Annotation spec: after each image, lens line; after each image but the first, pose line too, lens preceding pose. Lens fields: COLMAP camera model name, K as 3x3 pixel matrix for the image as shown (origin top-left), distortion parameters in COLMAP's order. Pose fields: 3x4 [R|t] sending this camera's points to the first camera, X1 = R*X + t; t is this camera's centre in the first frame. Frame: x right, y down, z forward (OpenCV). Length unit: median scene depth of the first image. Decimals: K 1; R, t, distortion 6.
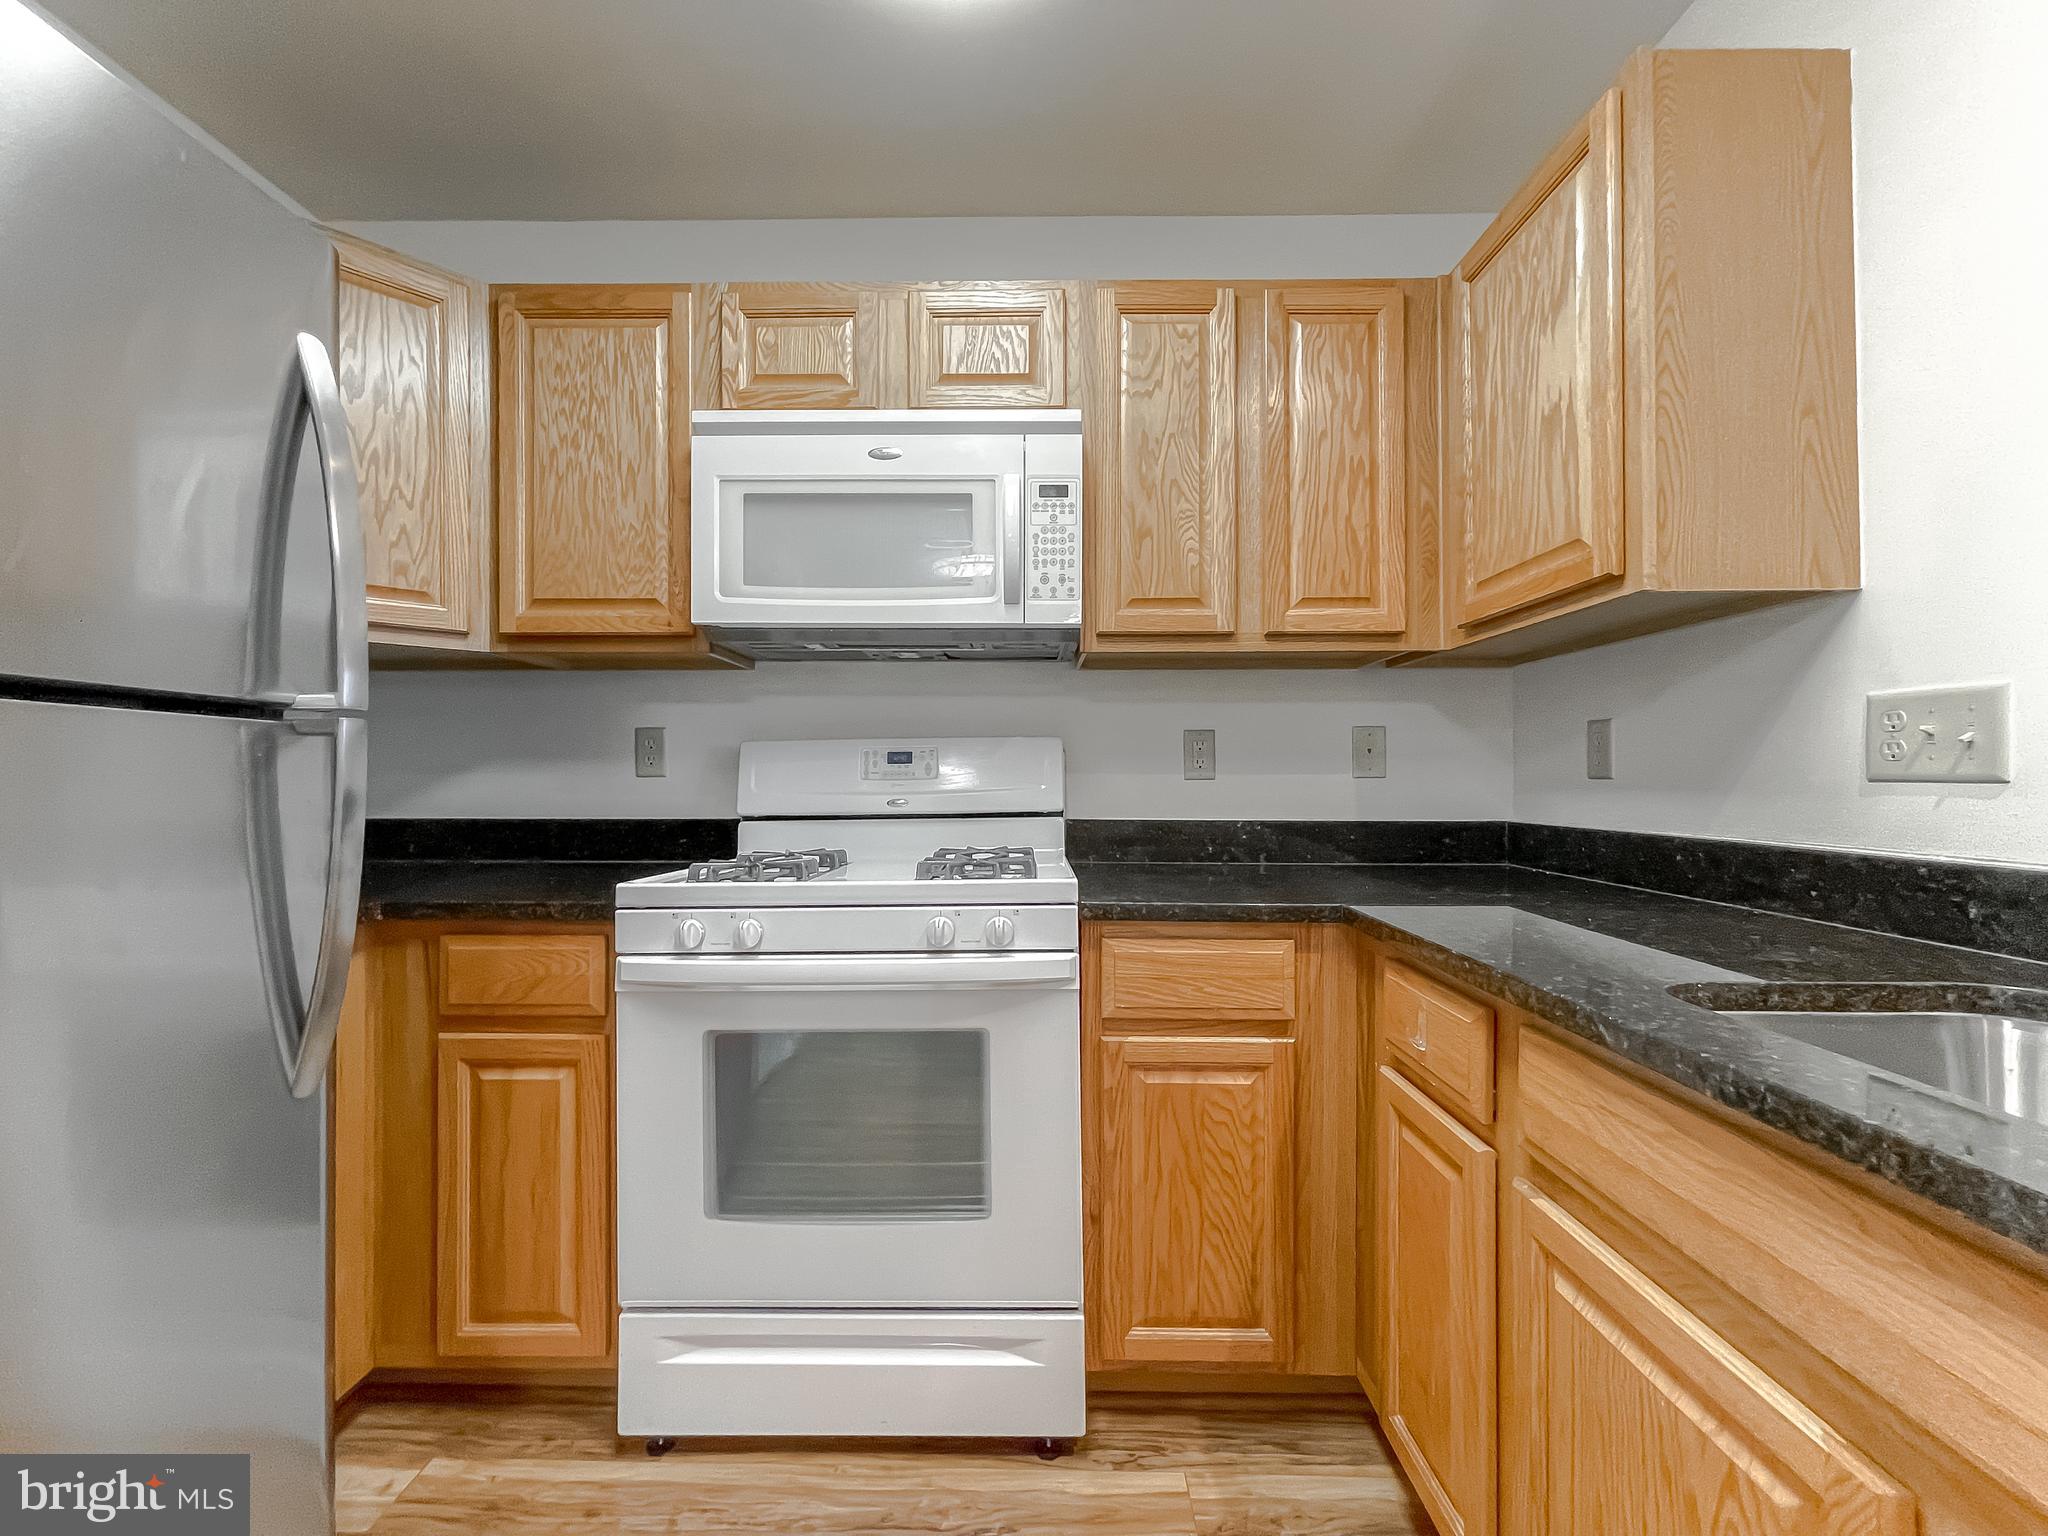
lens RADIAL K [[831.3, 0, 1016.0], [0, 831.3, 773.0], [0, 0, 1]] dist [-0.007545, 0.004167]
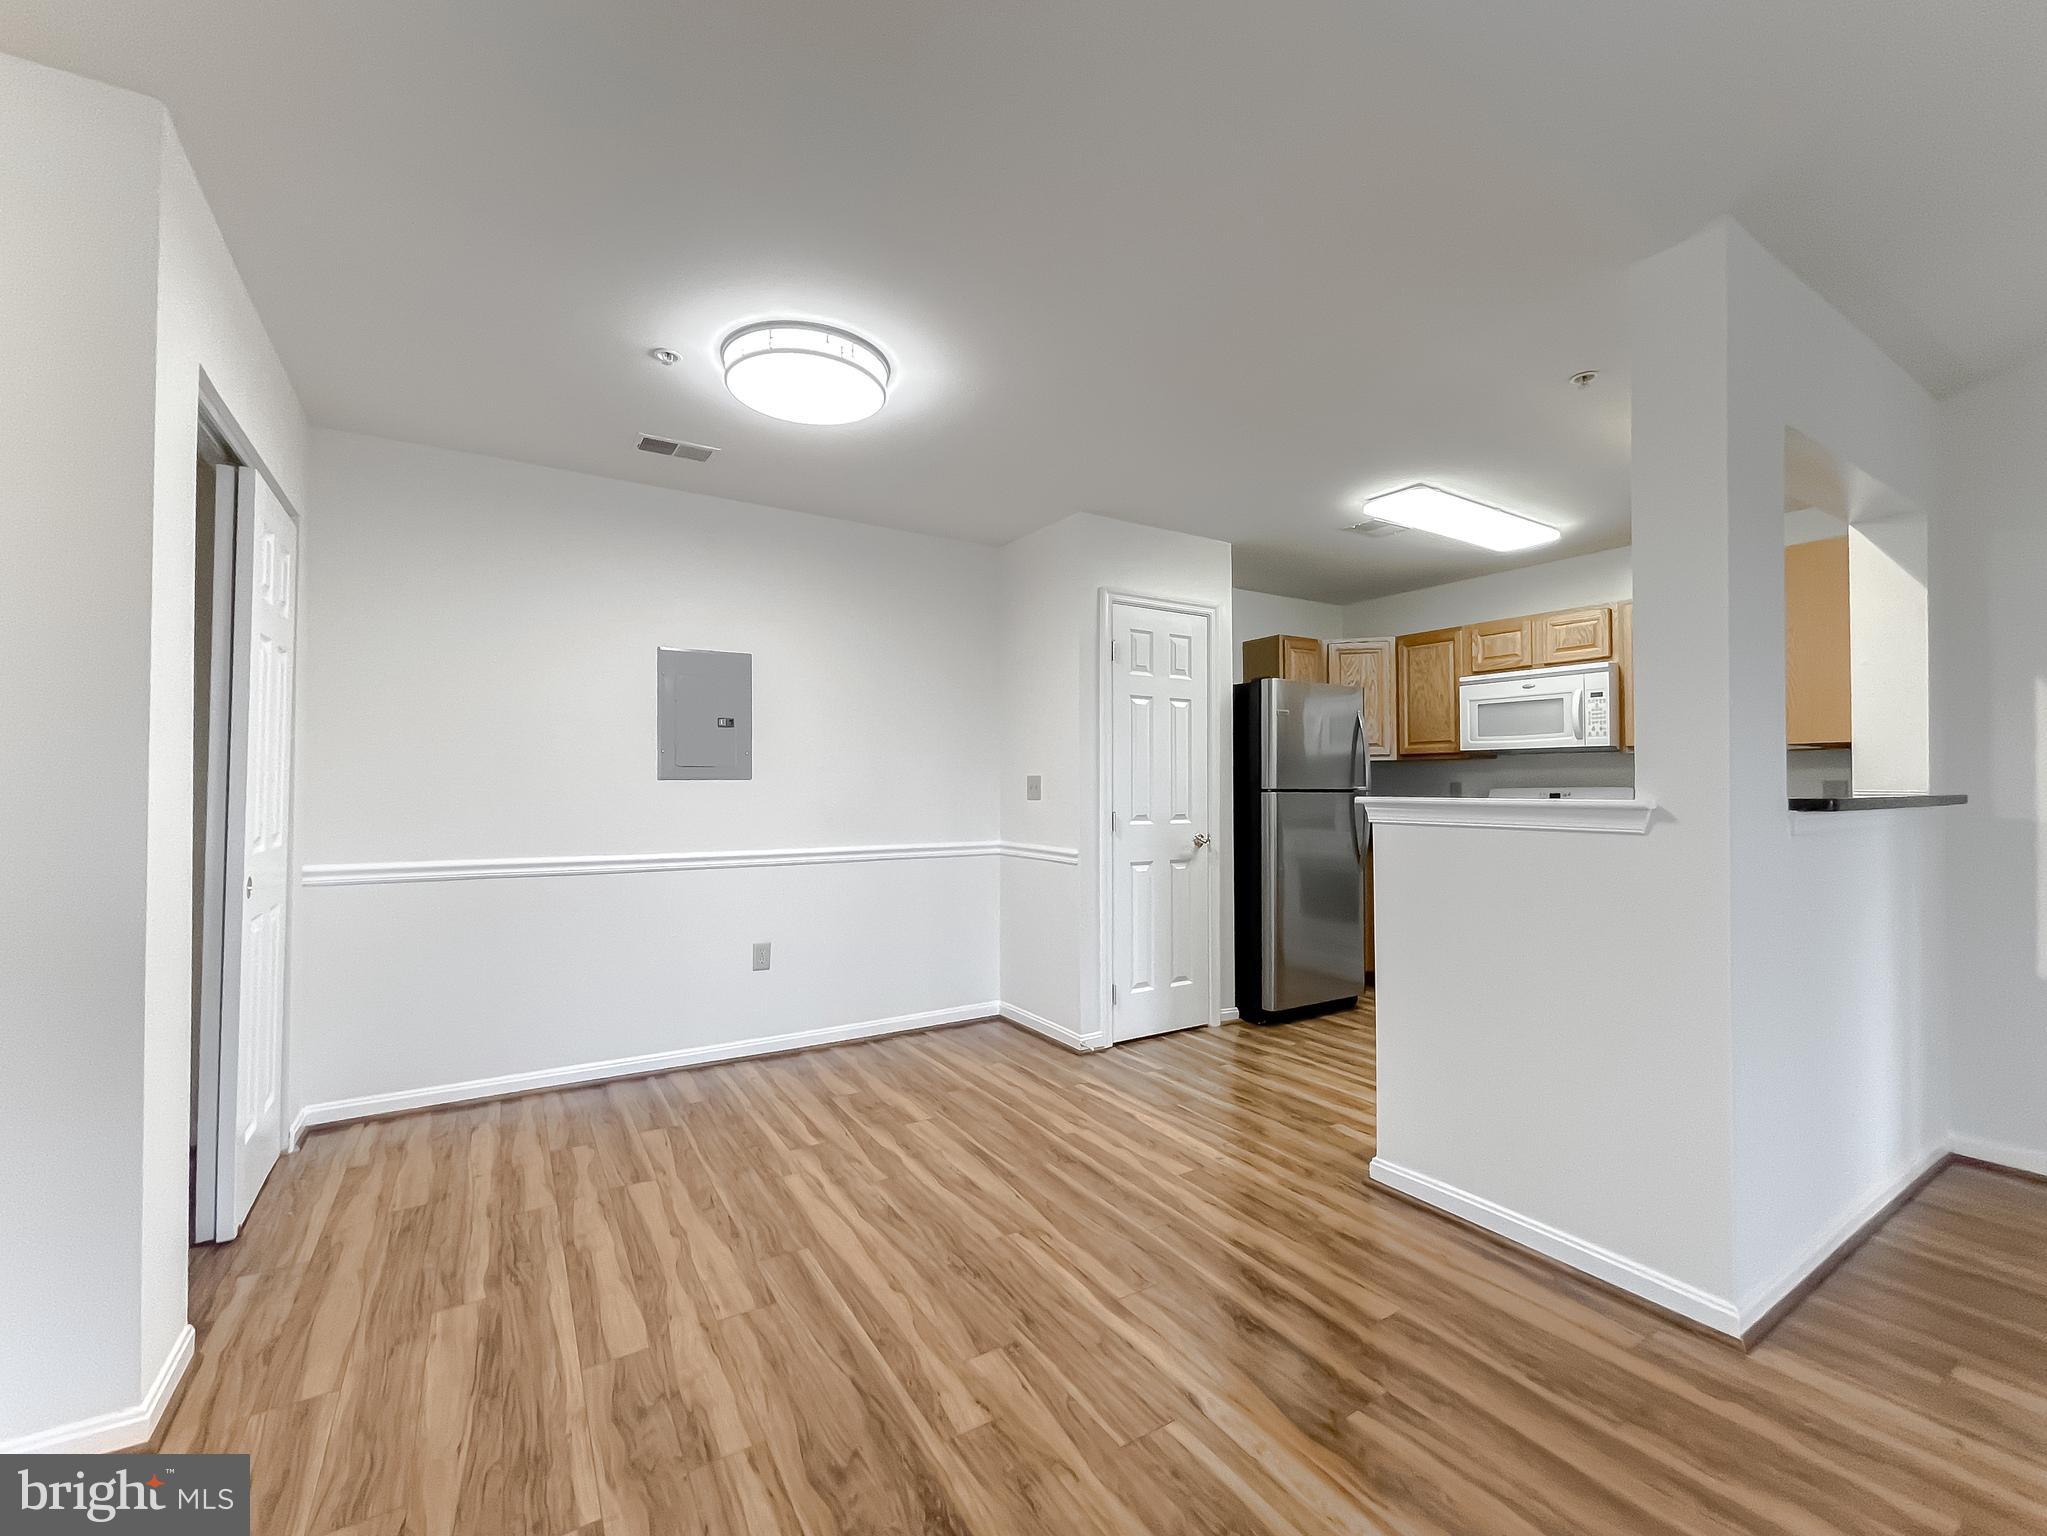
lens RADIAL K [[854.6, 0, 1018.5], [0, 854.6, 769.0], [0, 0, 1]] dist [-0.001339, -0.000607]
pose [[0.546768, -0.015211, -0.837146, 1.293226], [0.003988, 0.999871, -0.015563, -0.075323], [0.837275, 0.005171, 0.546758, -1.972897]]
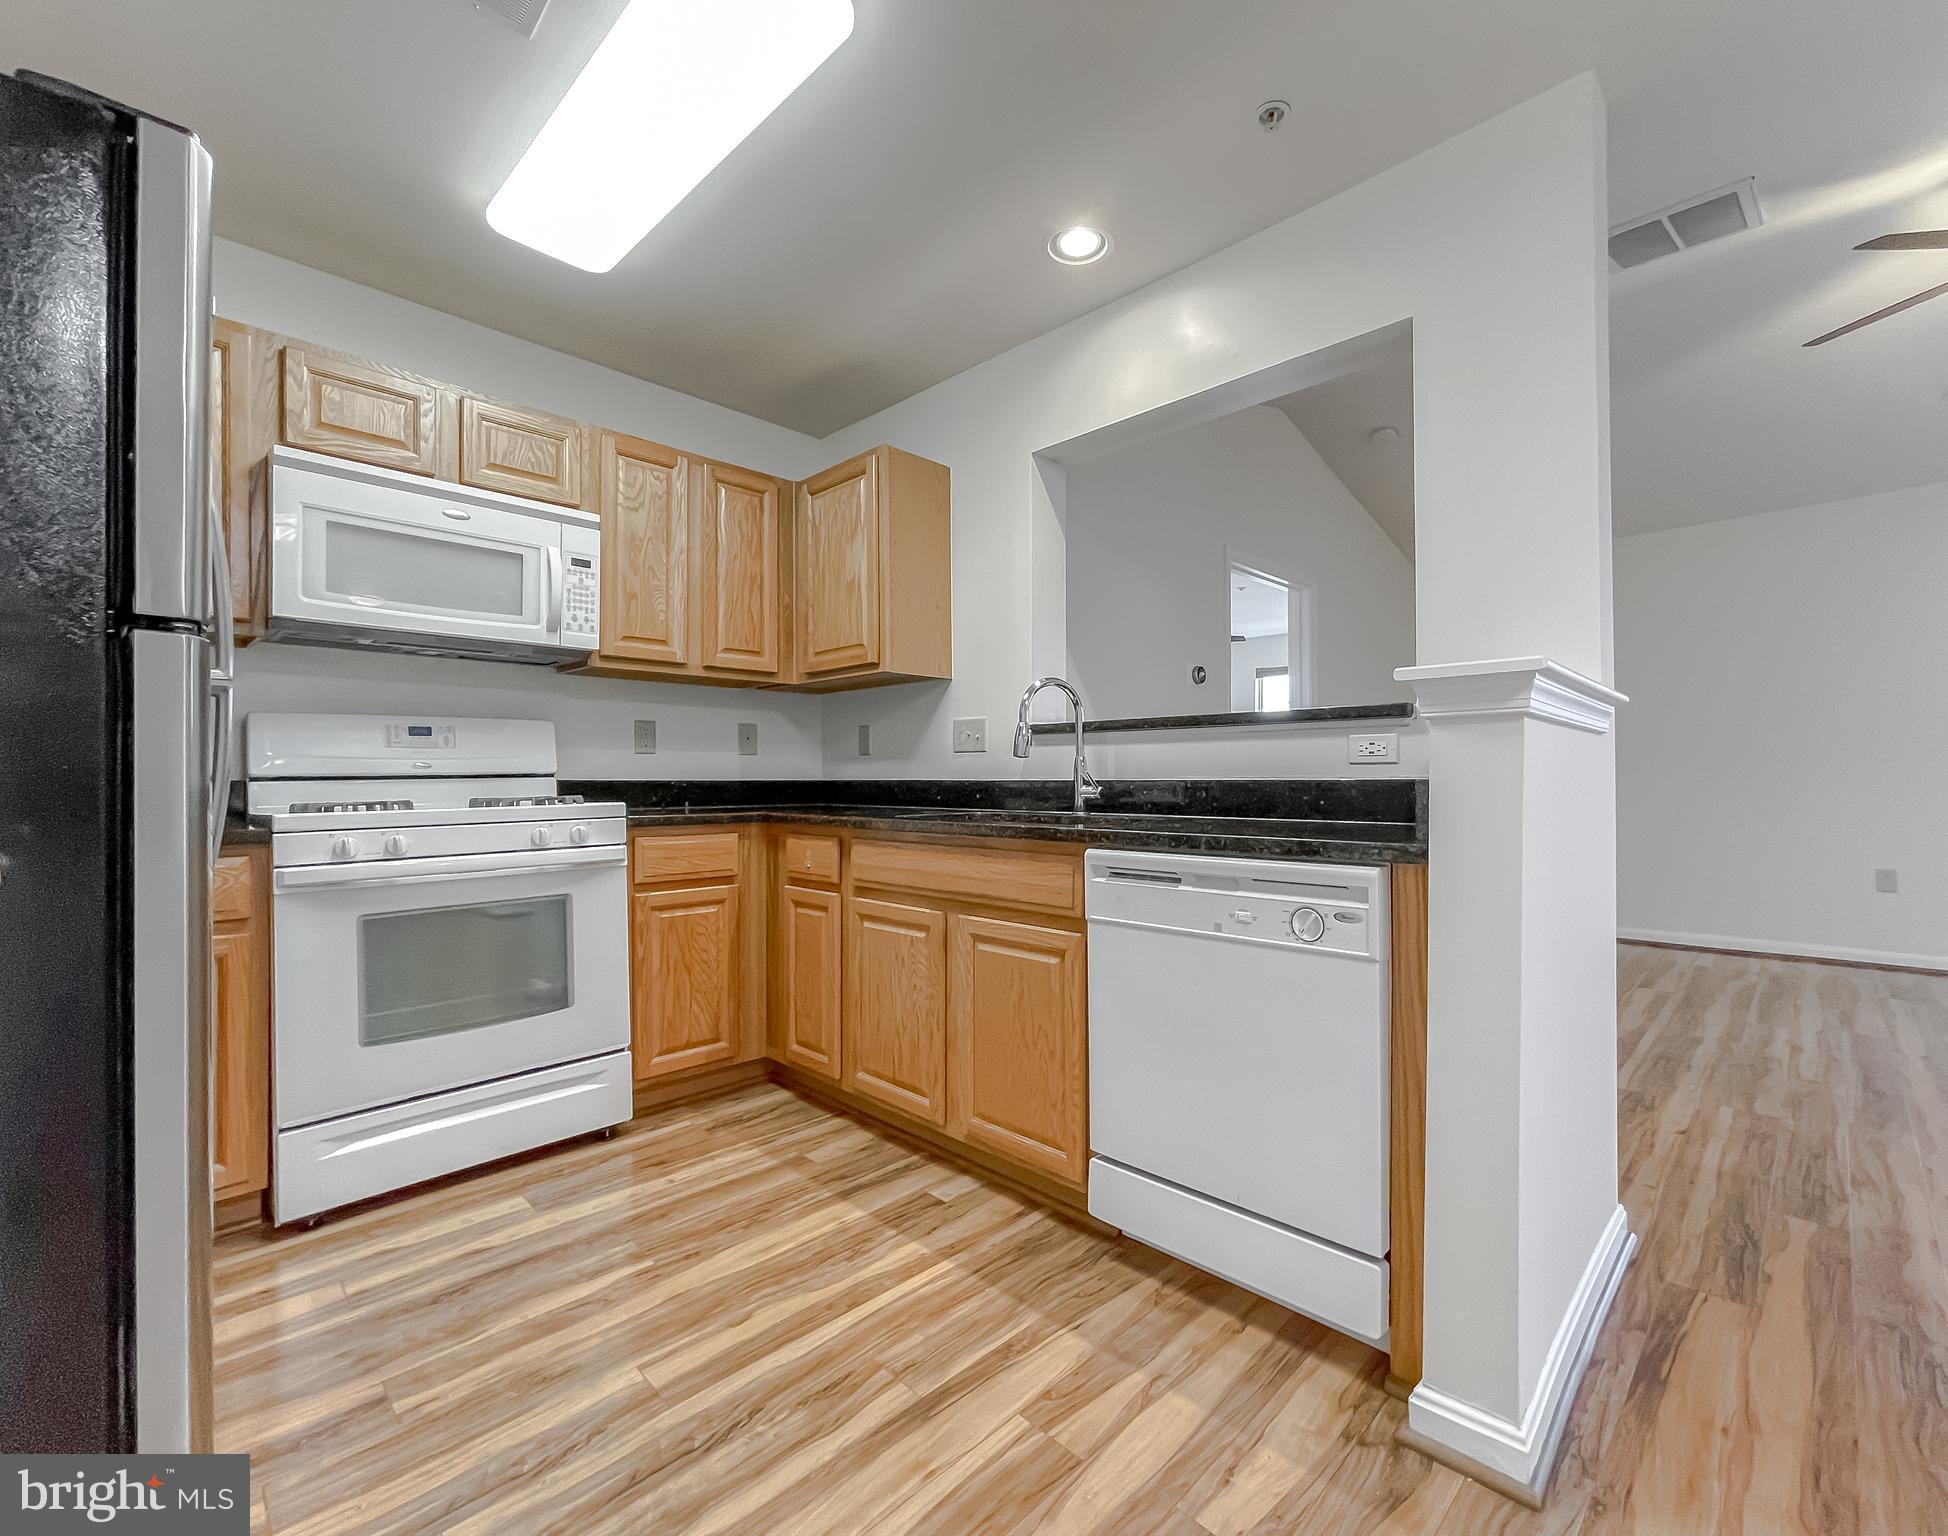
lens RADIAL K [[850.3, 0, 1017.0], [0, 850.3, 774.7], [0, 0, 1]] dist [0.000066, -0.000063]
pose [[0.678611, 0.002622, 0.734493, -0.577161], [-0.000782, 0.999996, -0.002848, 0.062314], [-0.734498, 0.001359, 0.678610, -0.691449]]
